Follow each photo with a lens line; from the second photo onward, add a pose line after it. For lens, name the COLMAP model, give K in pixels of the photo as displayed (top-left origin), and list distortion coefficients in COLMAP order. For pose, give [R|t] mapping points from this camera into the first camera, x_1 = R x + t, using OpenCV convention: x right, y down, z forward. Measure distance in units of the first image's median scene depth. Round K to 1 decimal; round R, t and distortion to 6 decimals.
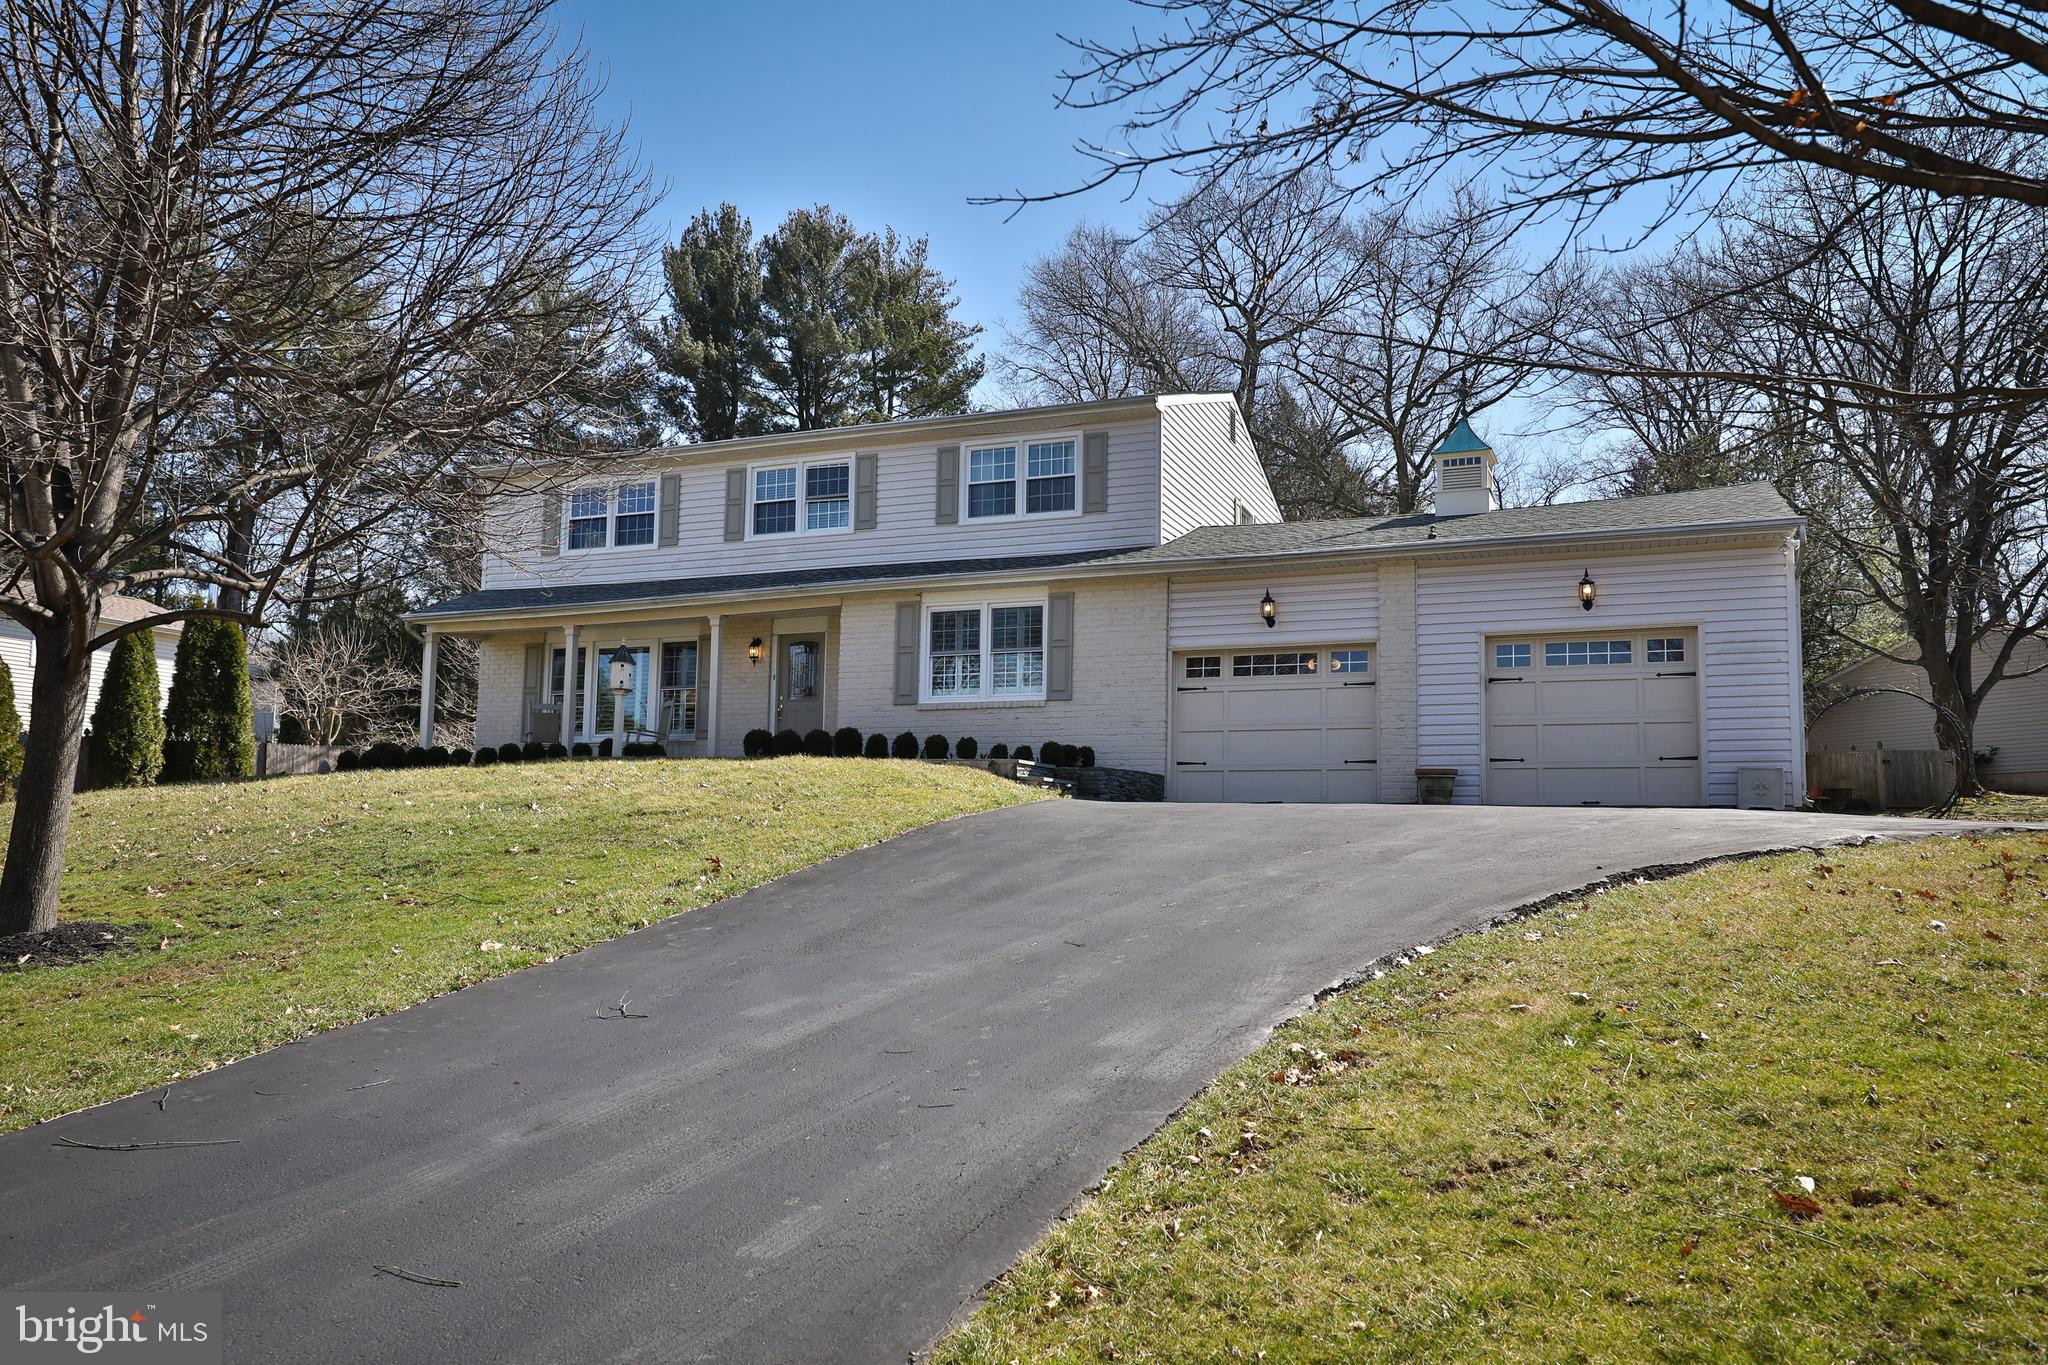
lens RADIAL K [[1323.3, 0, 1026.6], [0, 1323.3, 724.4], [0, 0, 1]] dist [-0.002888, -0.000315]
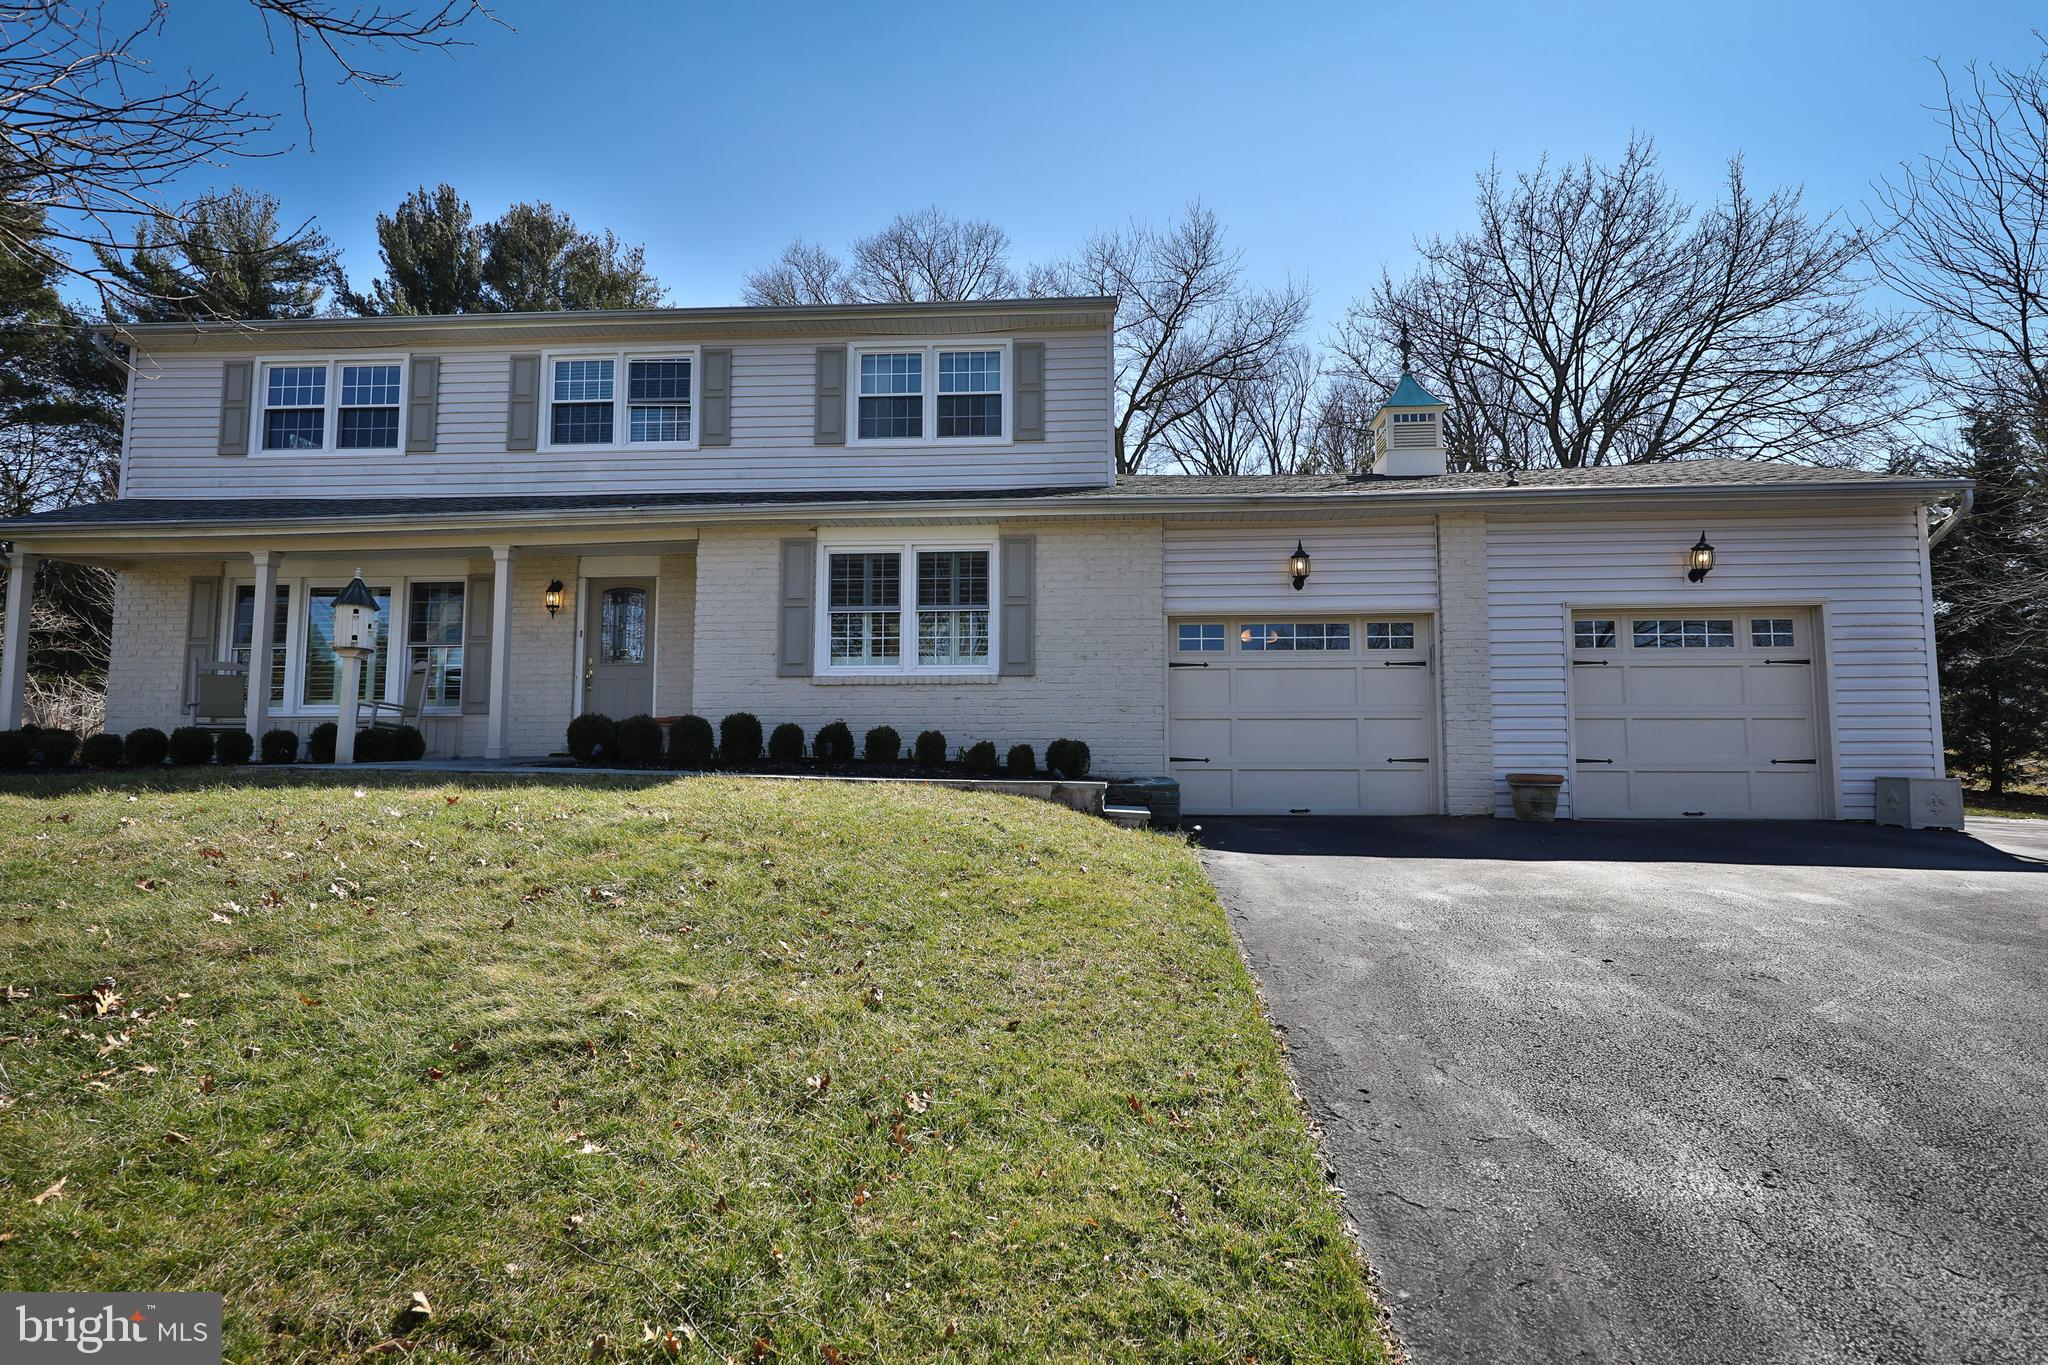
lens RADIAL K [[979.2, 0, 992.7], [0, 979.2, 679.8], [0, 0, 1]] dist [0.013586, -0.010077]
pose [[0.955773, 0.012334, 0.293848, -0.135808], [-0.014815, 0.999871, 0.006218, -0.017038], [-0.293733, -0.010296, 0.955832, 0.411474]]
